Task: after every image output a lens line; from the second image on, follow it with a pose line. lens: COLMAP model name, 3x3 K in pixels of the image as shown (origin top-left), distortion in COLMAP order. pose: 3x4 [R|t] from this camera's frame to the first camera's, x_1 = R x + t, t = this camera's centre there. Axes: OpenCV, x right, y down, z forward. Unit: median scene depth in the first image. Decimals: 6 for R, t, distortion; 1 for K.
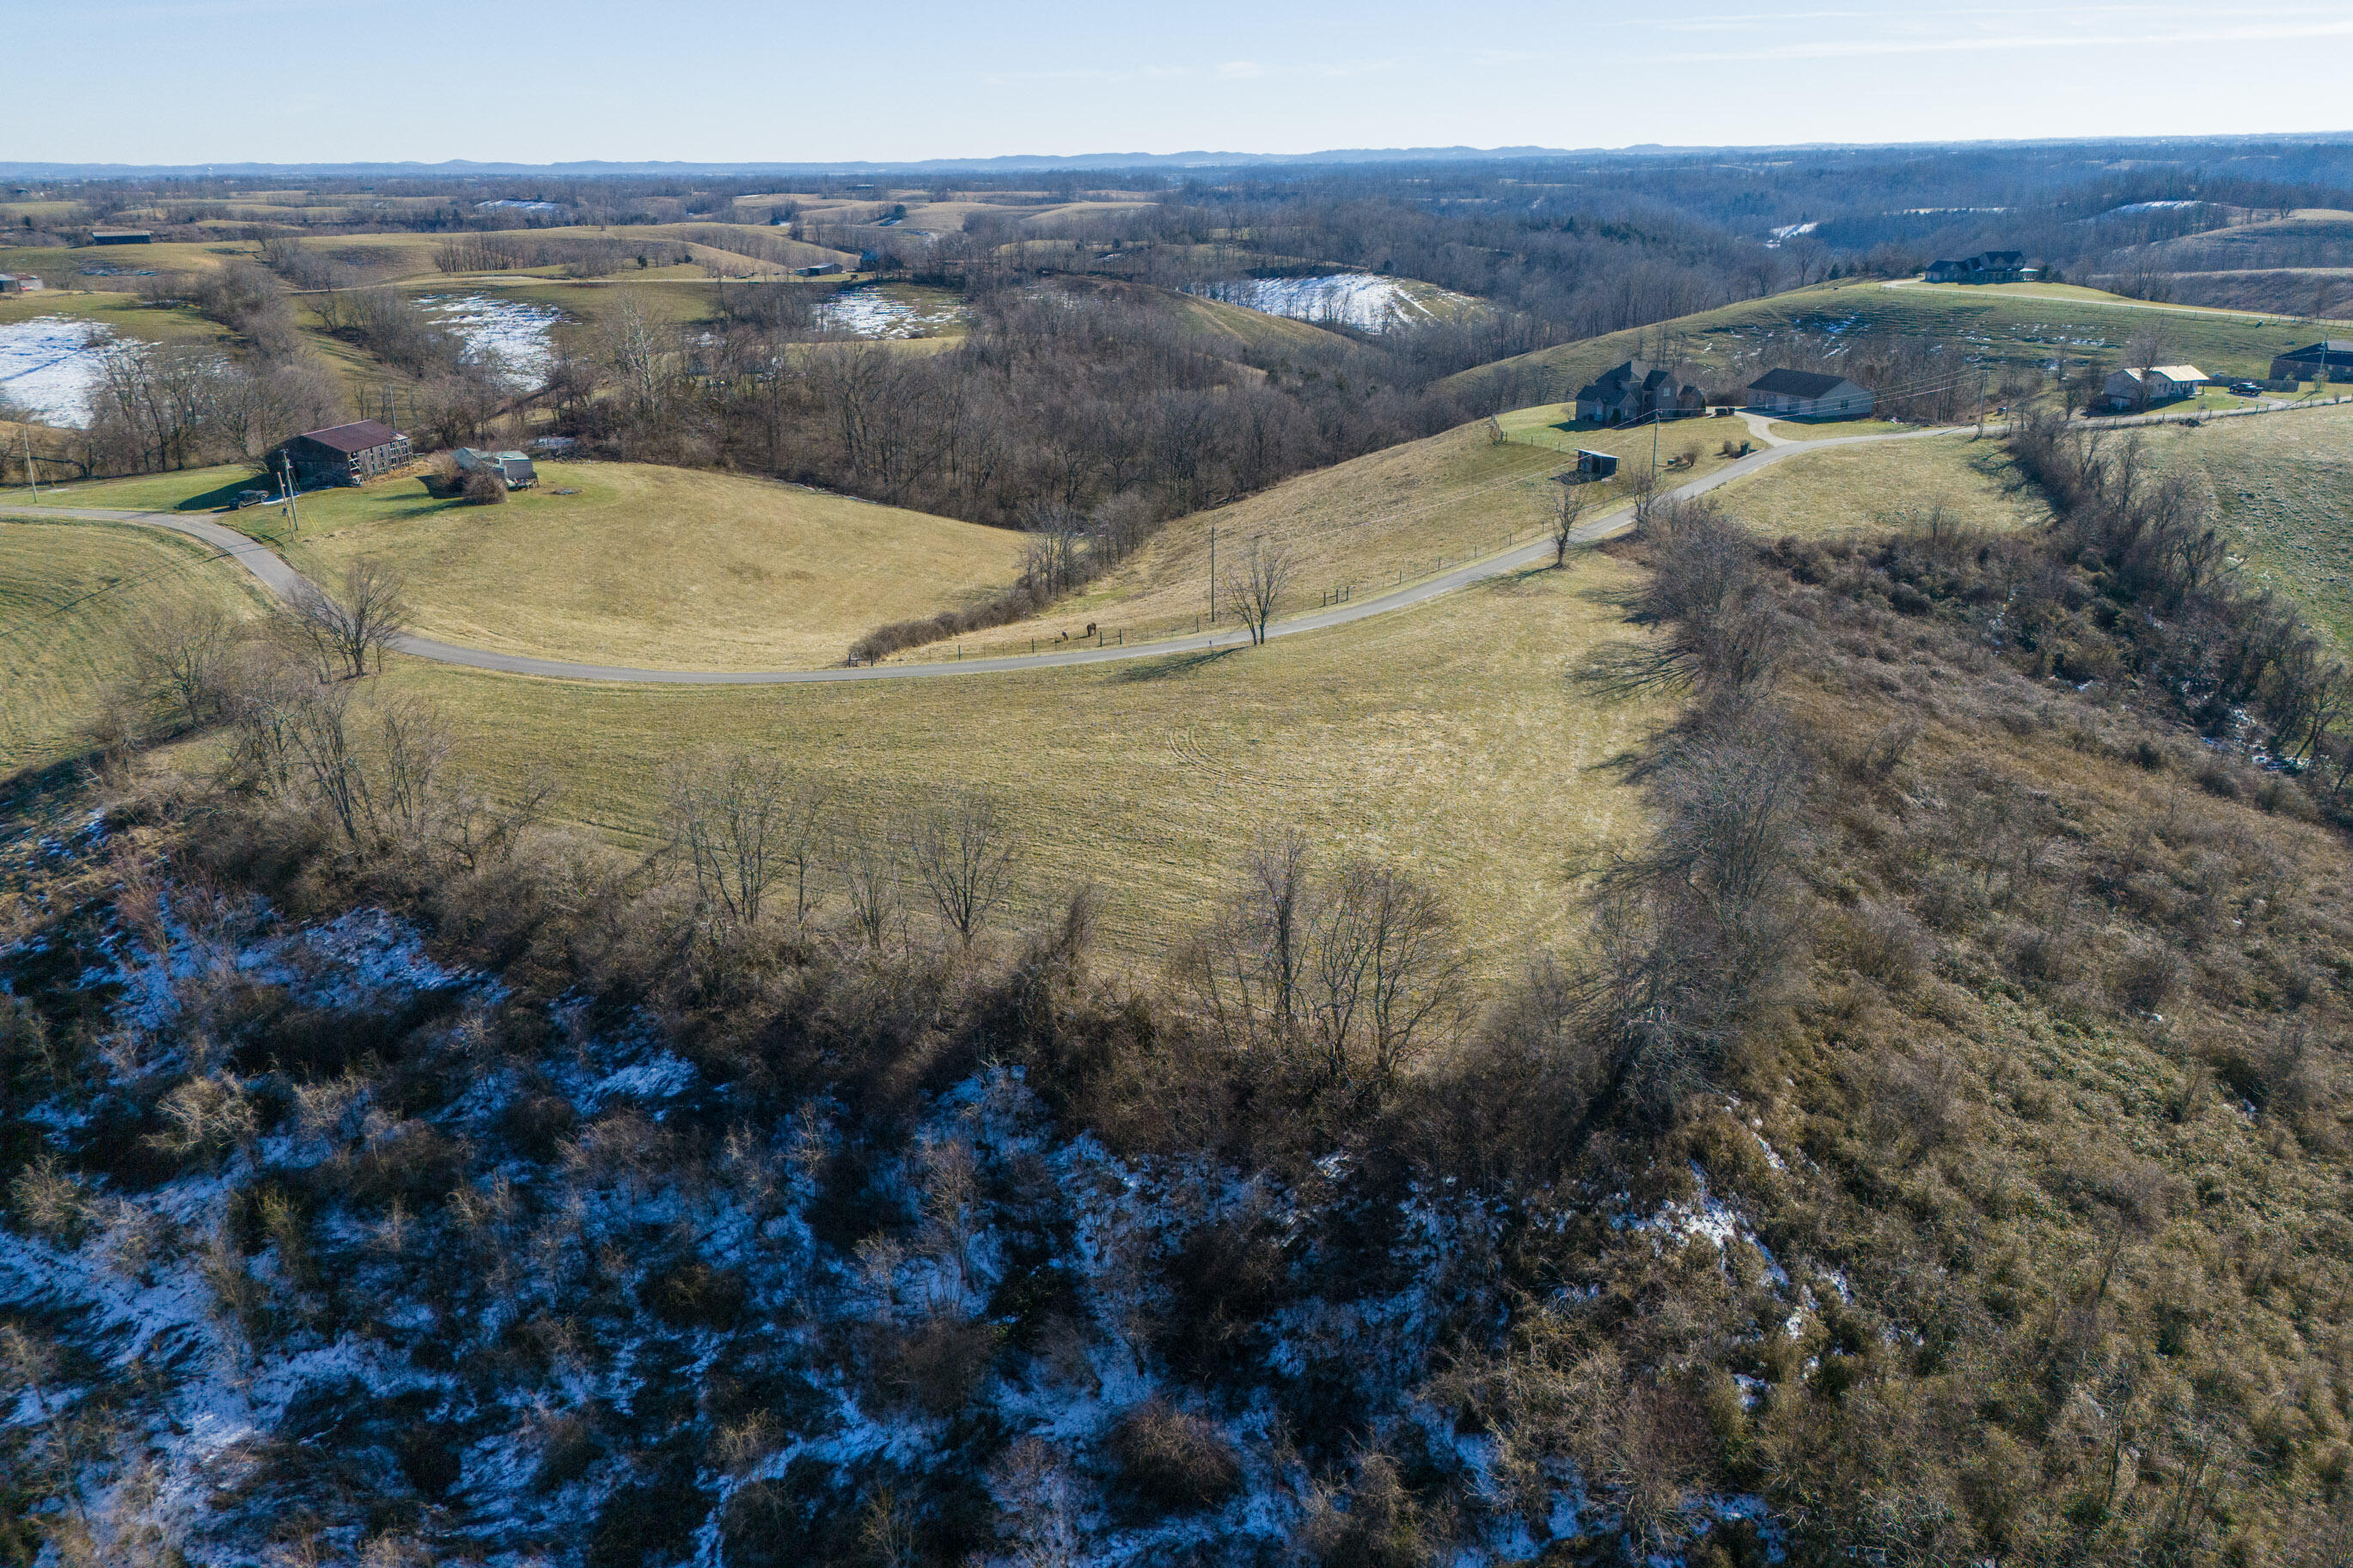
lens RADIAL K [[1724.7, 0, 1170.2], [0, 1724.7, 780.7], [0, 0, 1]] dist [0.064284, -0.054013]
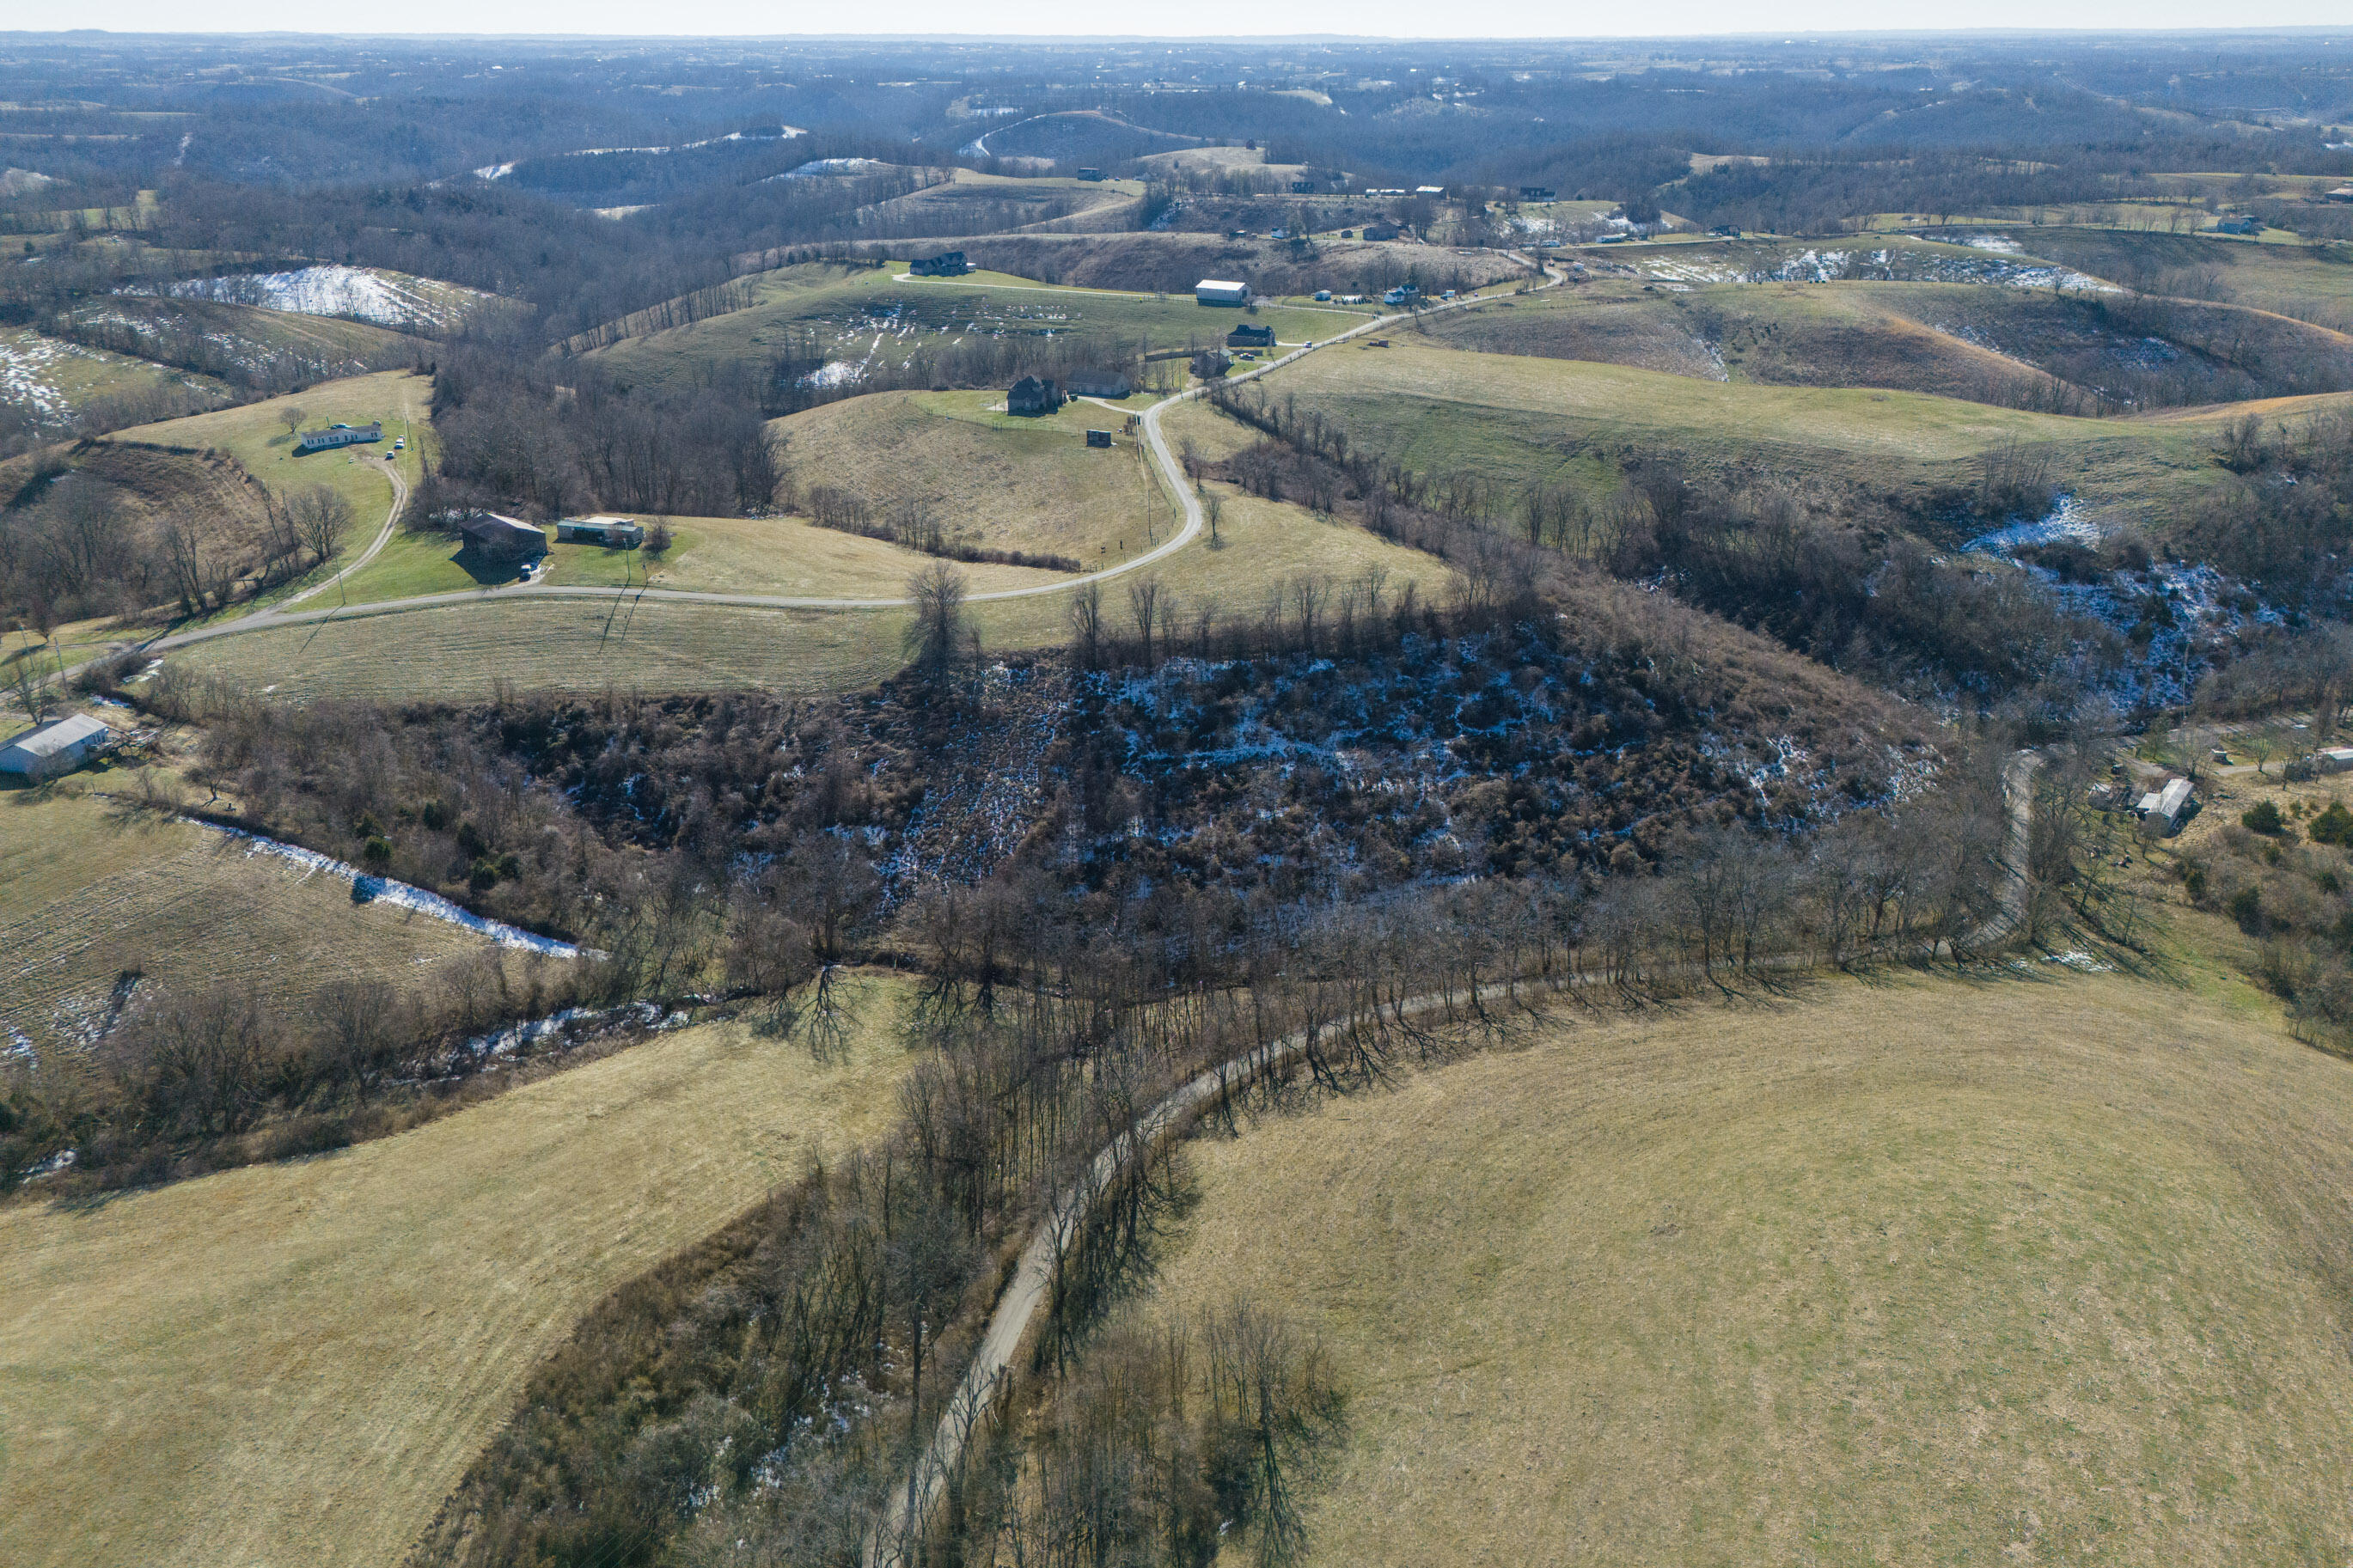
lens RADIAL K [[1724.7, 0, 1170.2], [0, 1724.7, 780.7], [0, 0, 1]] dist [0.064284, -0.054013]
pose [[0.712075, -0.262915, 0.651019, -1.051822], [0.226639, 0.963677, 0.141287, -0.059811], [-0.664518, 0.046939, 0.745796, -0.500537]]
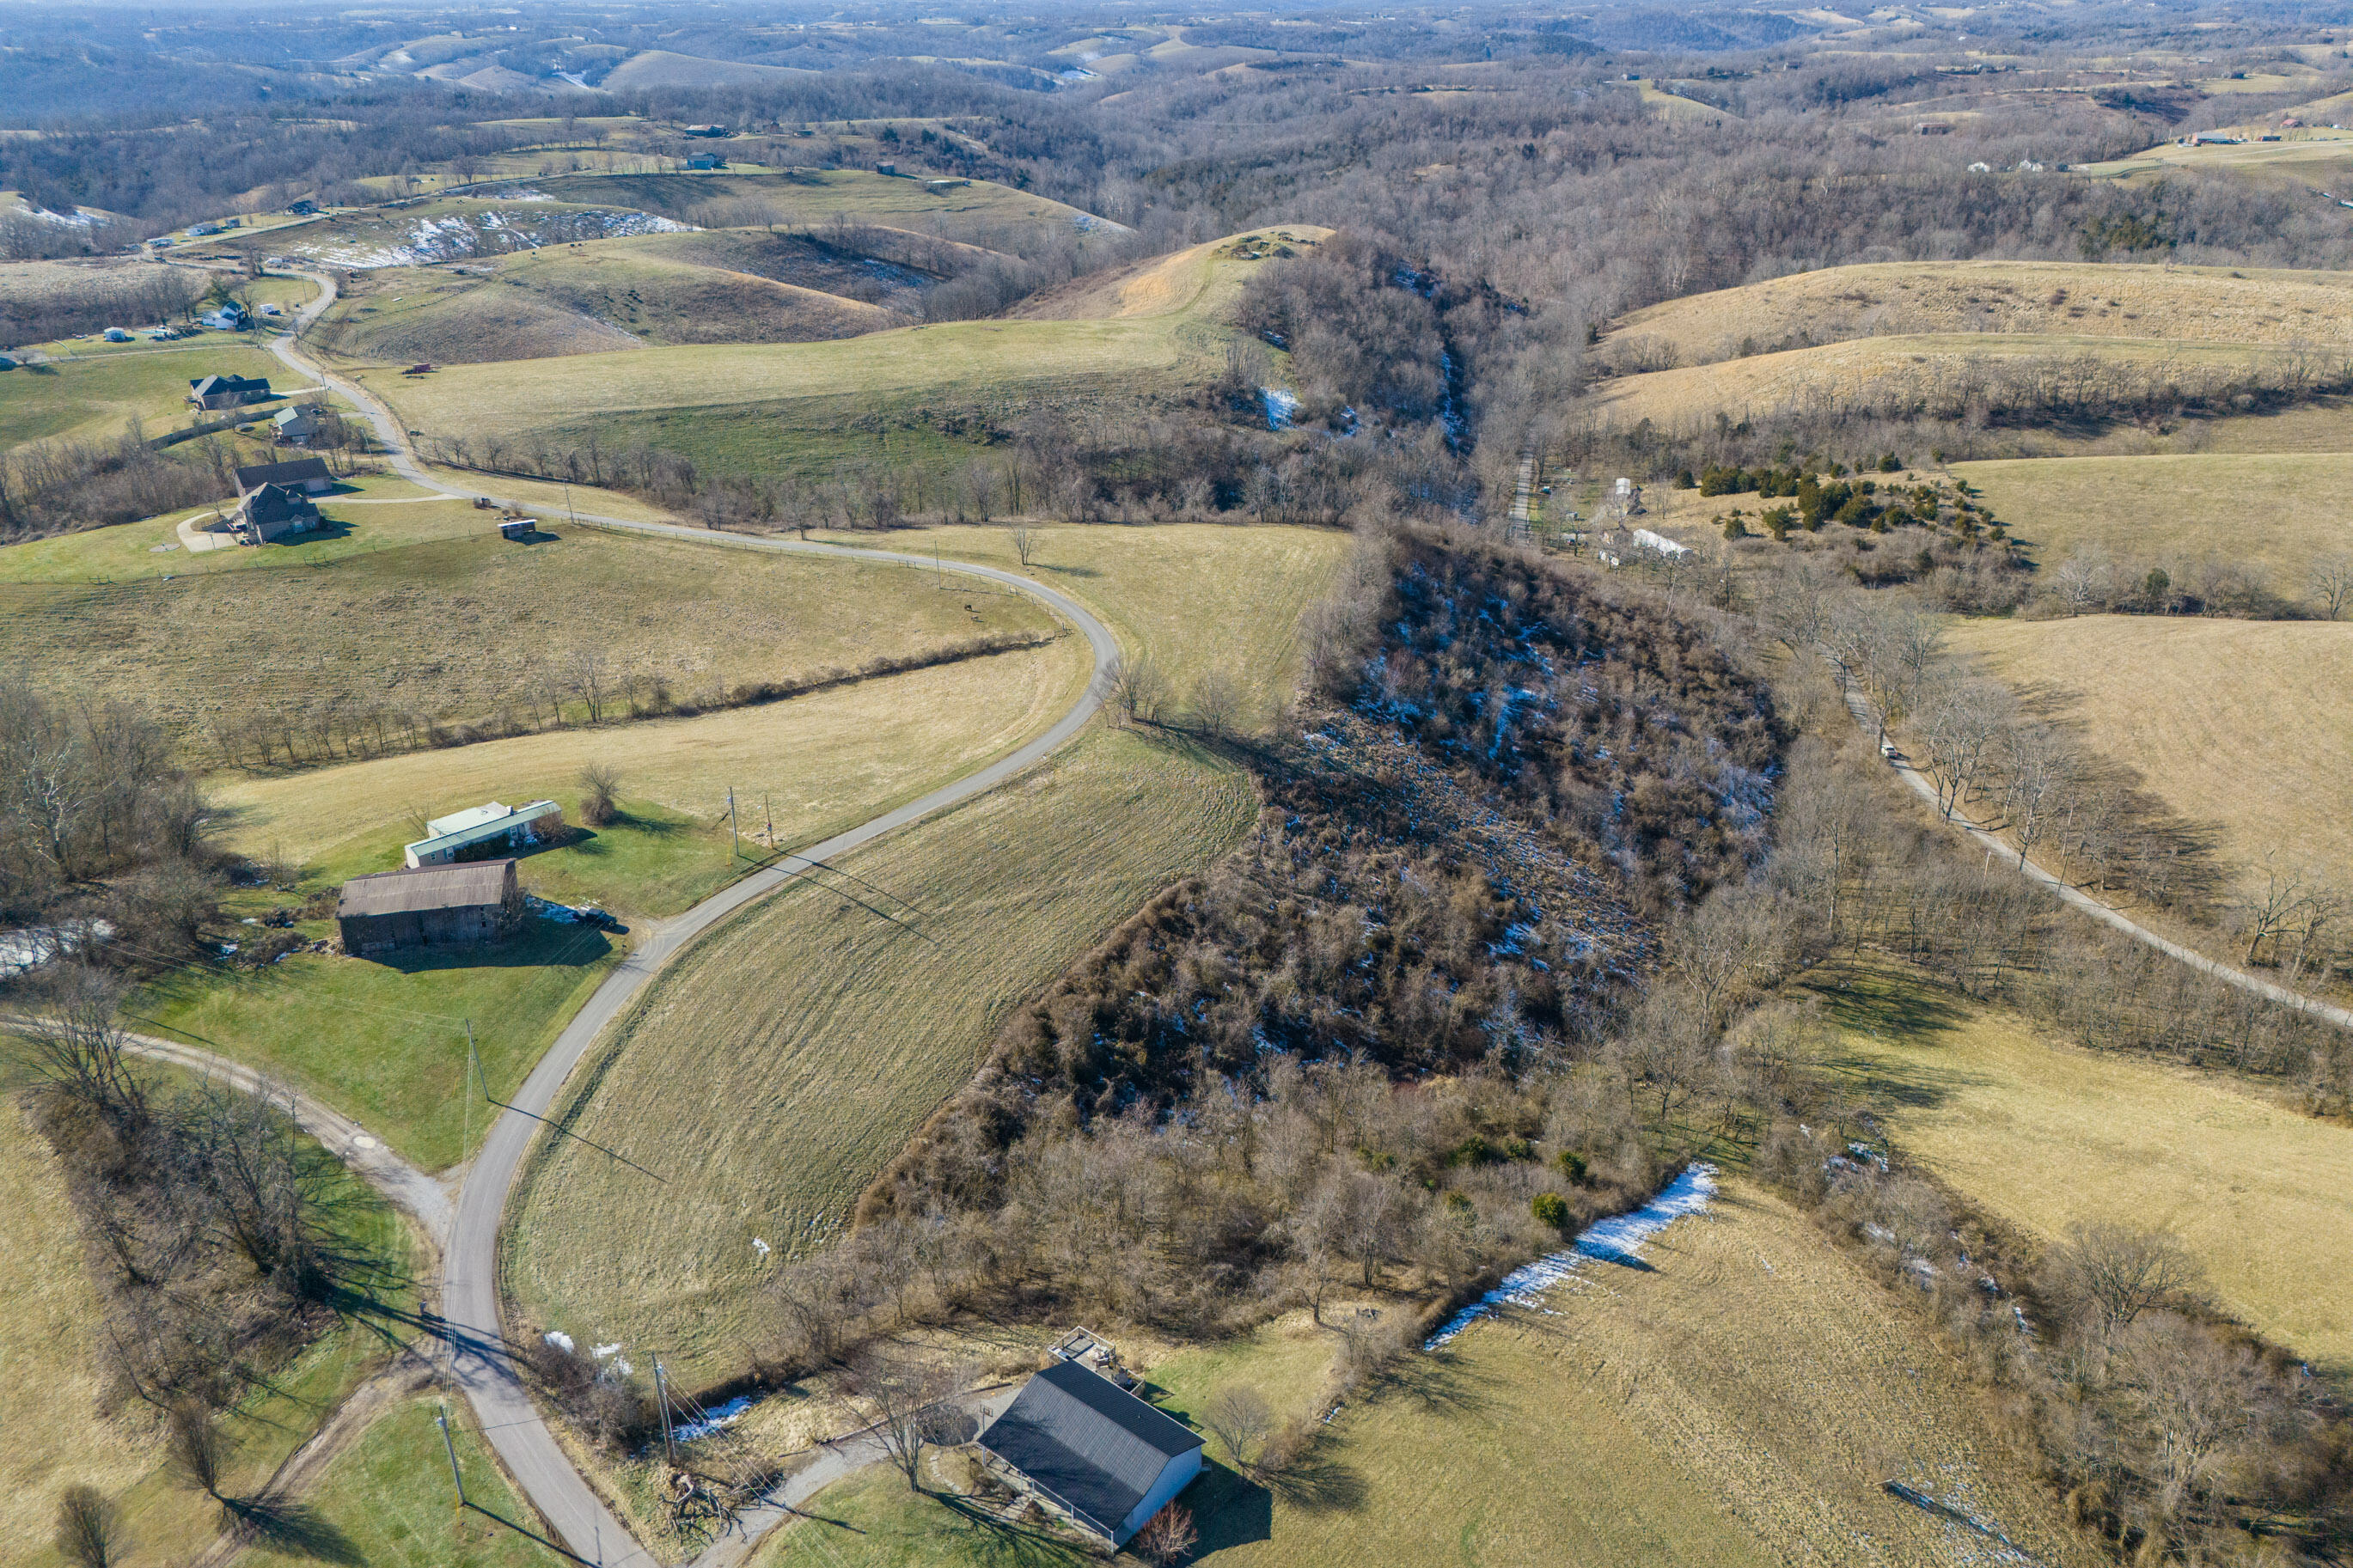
lens RADIAL K [[1724.7, 0, 1170.2], [0, 1724.7, 780.7], [0, 0, 1]] dist [0.064284, -0.054013]
pose [[-0.252697, -0.387830, 0.886415, -1.222867], [0.334903, 0.824455, 0.456194, -0.473113], [-0.907736, 0.412142, -0.078452, 0.674384]]
